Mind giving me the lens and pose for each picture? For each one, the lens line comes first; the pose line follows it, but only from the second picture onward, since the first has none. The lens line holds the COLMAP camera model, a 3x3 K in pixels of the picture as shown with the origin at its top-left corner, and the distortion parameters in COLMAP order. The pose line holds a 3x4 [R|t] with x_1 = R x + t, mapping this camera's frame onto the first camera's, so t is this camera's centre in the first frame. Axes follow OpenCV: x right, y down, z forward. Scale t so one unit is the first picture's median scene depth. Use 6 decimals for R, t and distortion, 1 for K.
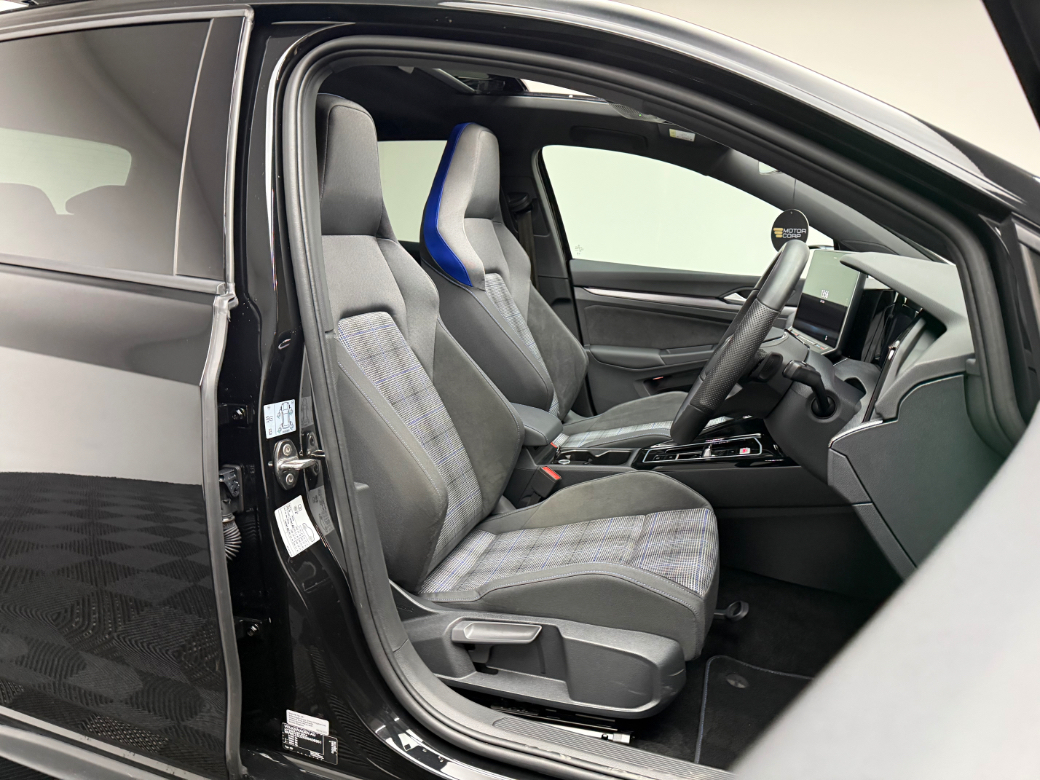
lens RADIAL K [[791.2, 0, 520.3], [0, 791.2, 374.9], [0, 0, 1]] dist [0.067637, -0.004957]
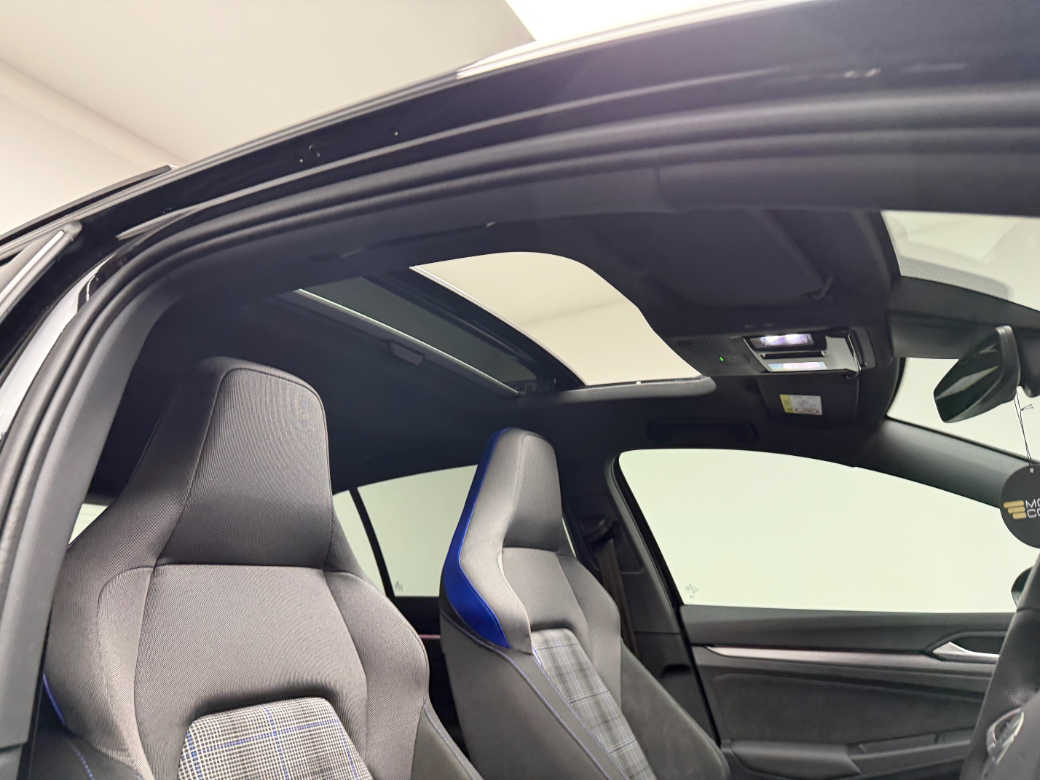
lens RADIAL K [[791.2, 0, 520.3], [0, 791.2, 374.9], [0, 0, 1]] dist [0.067637, -0.004957]
pose [[0.980369, -0.122522, -0.154483, 0.062047], [0.039299, 0.889195, -0.455838, -0.011242], [0.193216, 0.440818, 0.876554, 0.280178]]
